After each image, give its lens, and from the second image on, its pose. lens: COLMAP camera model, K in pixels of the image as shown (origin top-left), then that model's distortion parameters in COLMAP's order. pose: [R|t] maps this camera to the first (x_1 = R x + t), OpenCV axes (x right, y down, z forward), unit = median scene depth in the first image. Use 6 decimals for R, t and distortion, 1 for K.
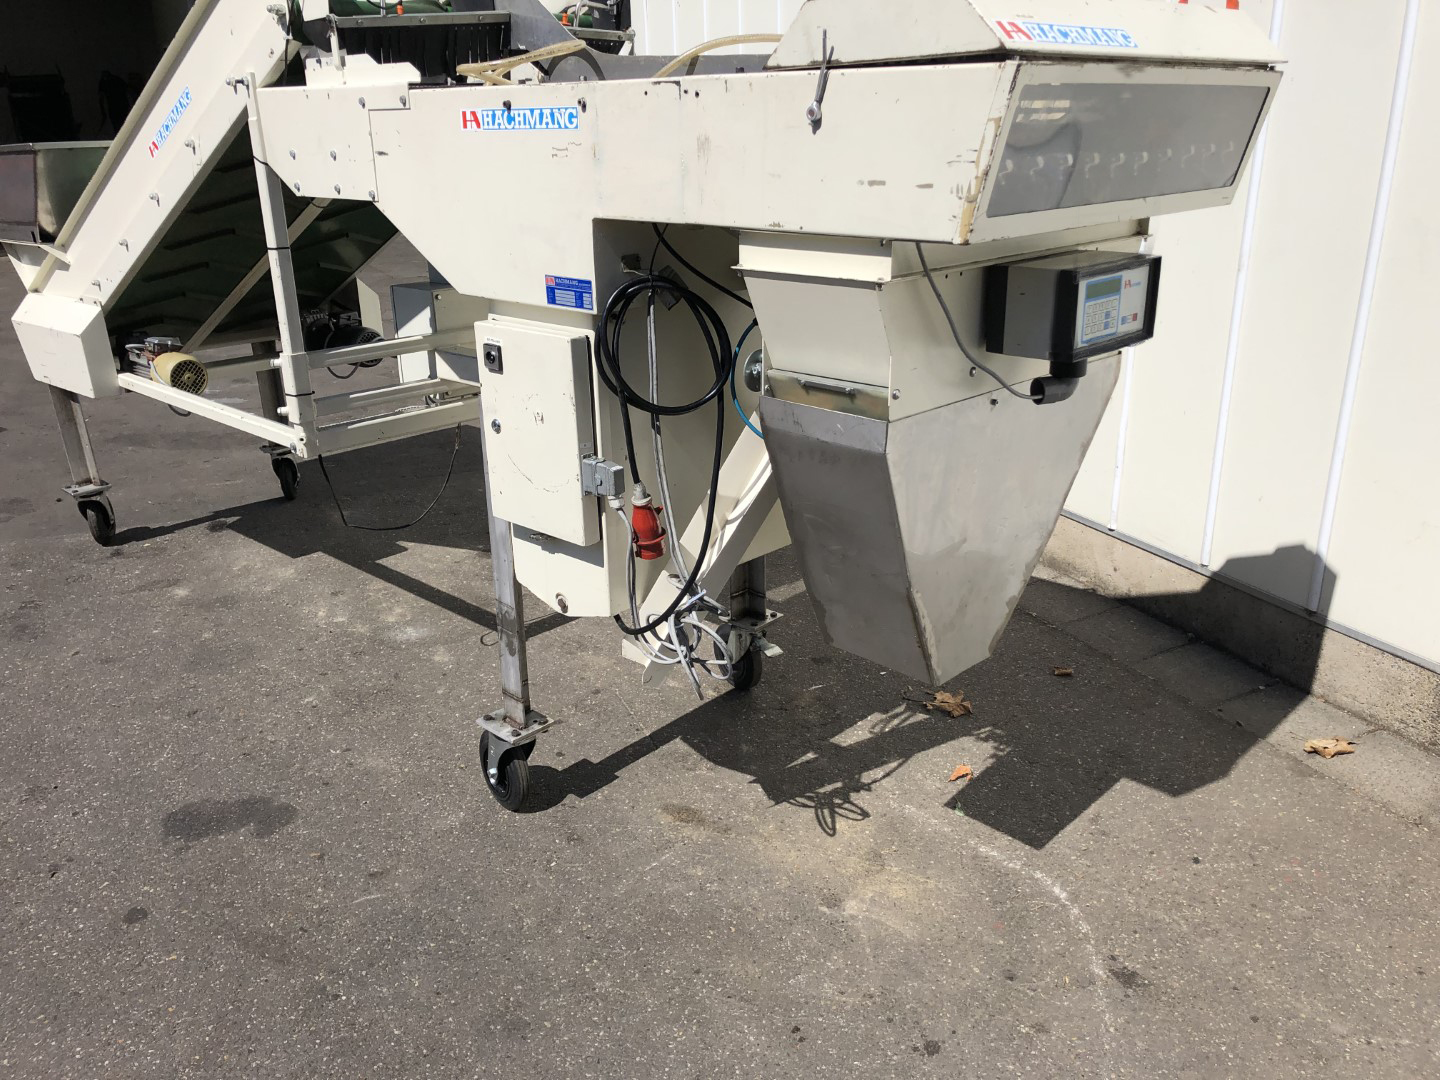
lens RADIAL K [[1175.8, 0, 720.0], [0, 1175.8, 540.0], [0, 0, 1]] dist [0.073578, -0.098478]
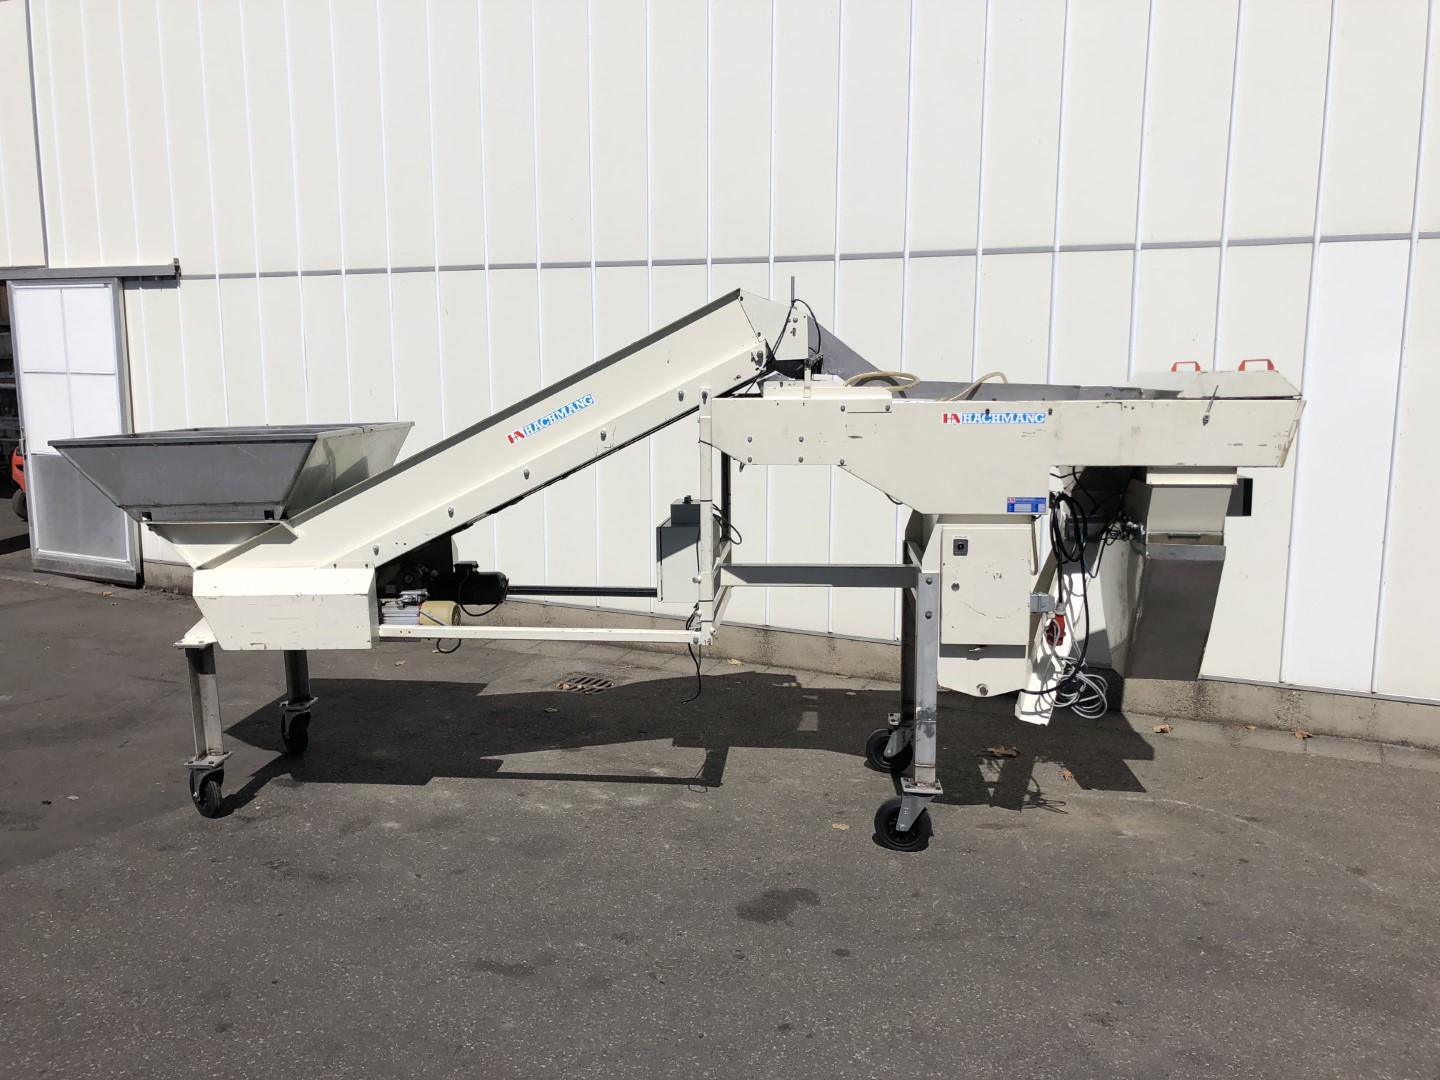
lens RADIAL K [[1188.2, 0, 720.0], [0, 1188.2, 527.8], [0, 0, 1]] dist [0.071392, -0.102051]
pose [[0.780846, -0.069705, 0.620823, -1.395992], [0.202707, 0.968258, -0.146241, 0.003240], [-0.590923, 0.240036, 0.770190, -0.134722]]
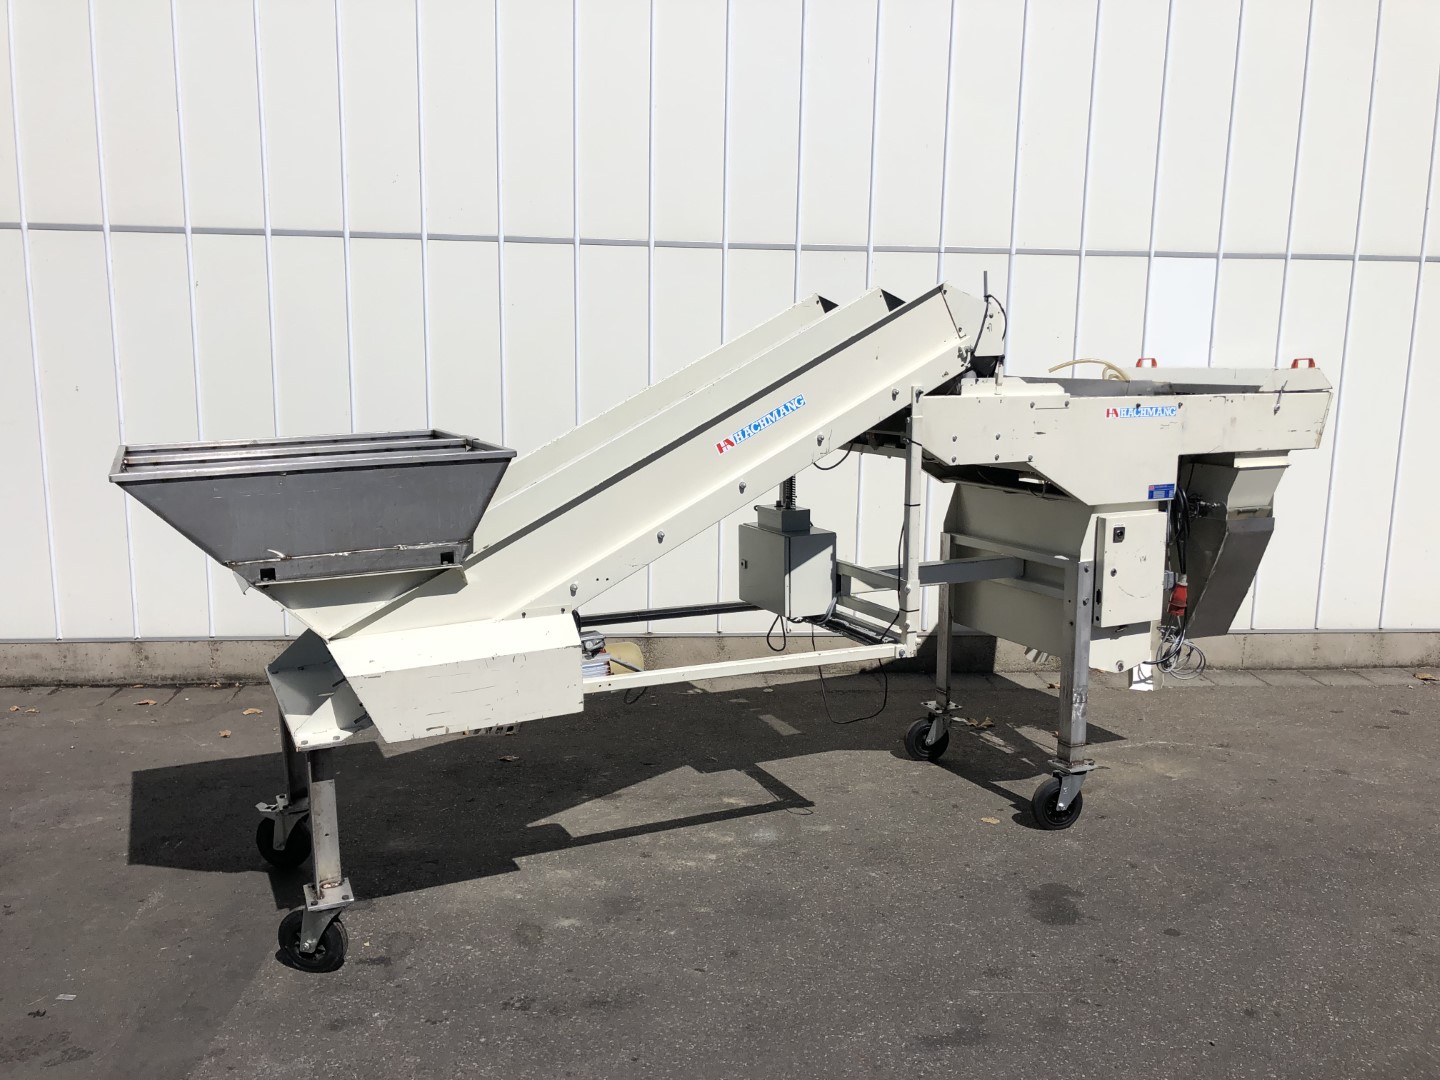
lens RADIAL K [[1175.8, 0, 720.0], [0, 1175.8, 540.0], [0, 0, 1]] dist [0.073578, -0.098478]
pose [[0.351138, -0.129423, 0.927336, -1.905194], [0.309155, 0.950883, 0.015646, -0.328891], [-0.883813, 0.281196, 0.373903, 0.771060]]
